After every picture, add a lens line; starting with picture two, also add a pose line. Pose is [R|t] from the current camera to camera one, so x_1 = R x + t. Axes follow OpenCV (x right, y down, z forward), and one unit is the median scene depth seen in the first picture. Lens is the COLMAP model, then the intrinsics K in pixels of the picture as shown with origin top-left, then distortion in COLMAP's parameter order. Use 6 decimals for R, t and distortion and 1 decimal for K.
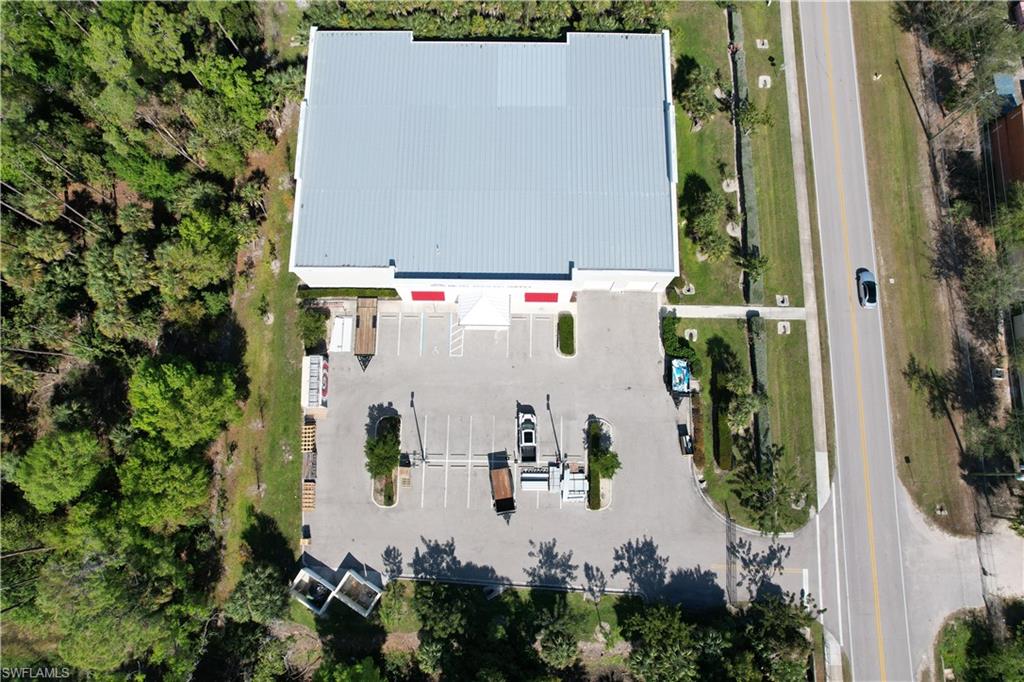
lens RADIAL K [[663.5, 0, 512.0], [0, 663.5, 341.0], [0, 0, 1]] dist [-0.089796, 0.080152]
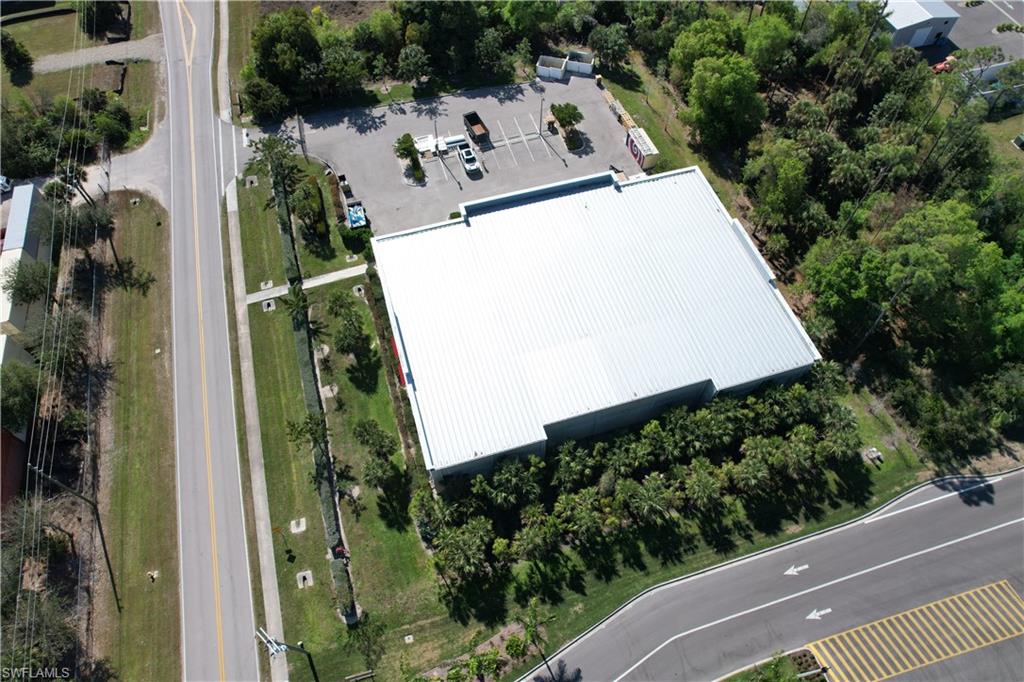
lens RADIAL K [[663.5, 0, 512.0], [0, 663.5, 341.0], [0, 0, 1]] dist [-0.089796, 0.080152]
pose [[-0.953104, 0.258240, -0.157811, 0.224606], [-0.295721, -0.683790, 0.667069, -0.922052], [0.064354, 0.682454, 0.728090, 0.303778]]
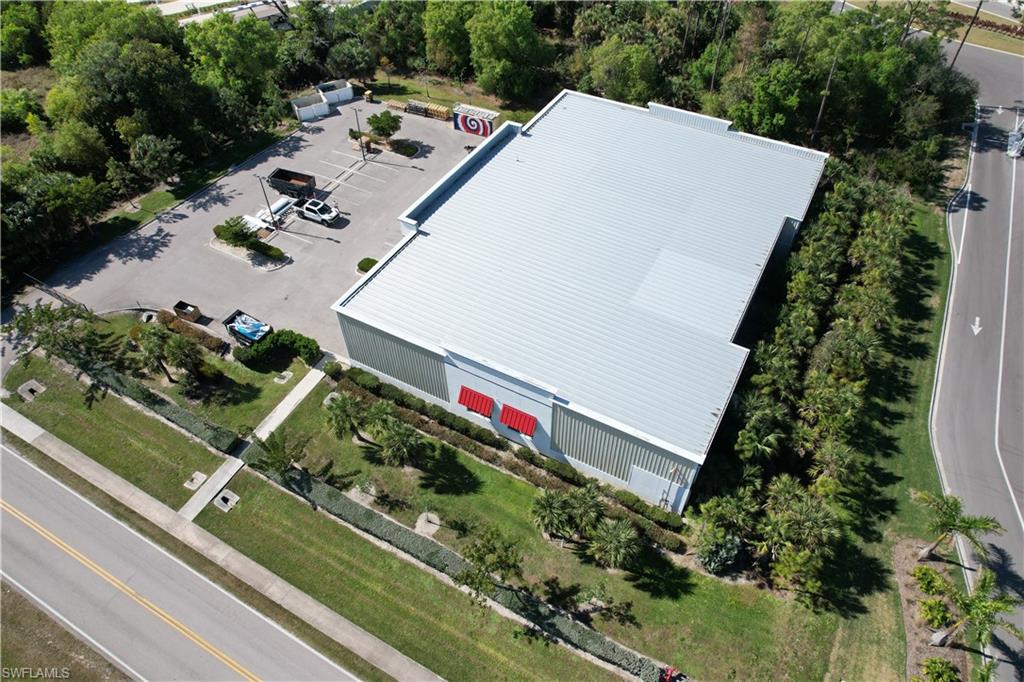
lens RADIAL K [[663.5, 0, 512.0], [0, 663.5, 341.0], [0, 0, 1]] dist [-0.089796, 0.080152]
pose [[-0.473040, 0.644325, -0.600897, 0.564986], [-0.862959, -0.201376, 0.463412, -0.561774], [0.177582, 0.737762, 0.651285, 0.533830]]
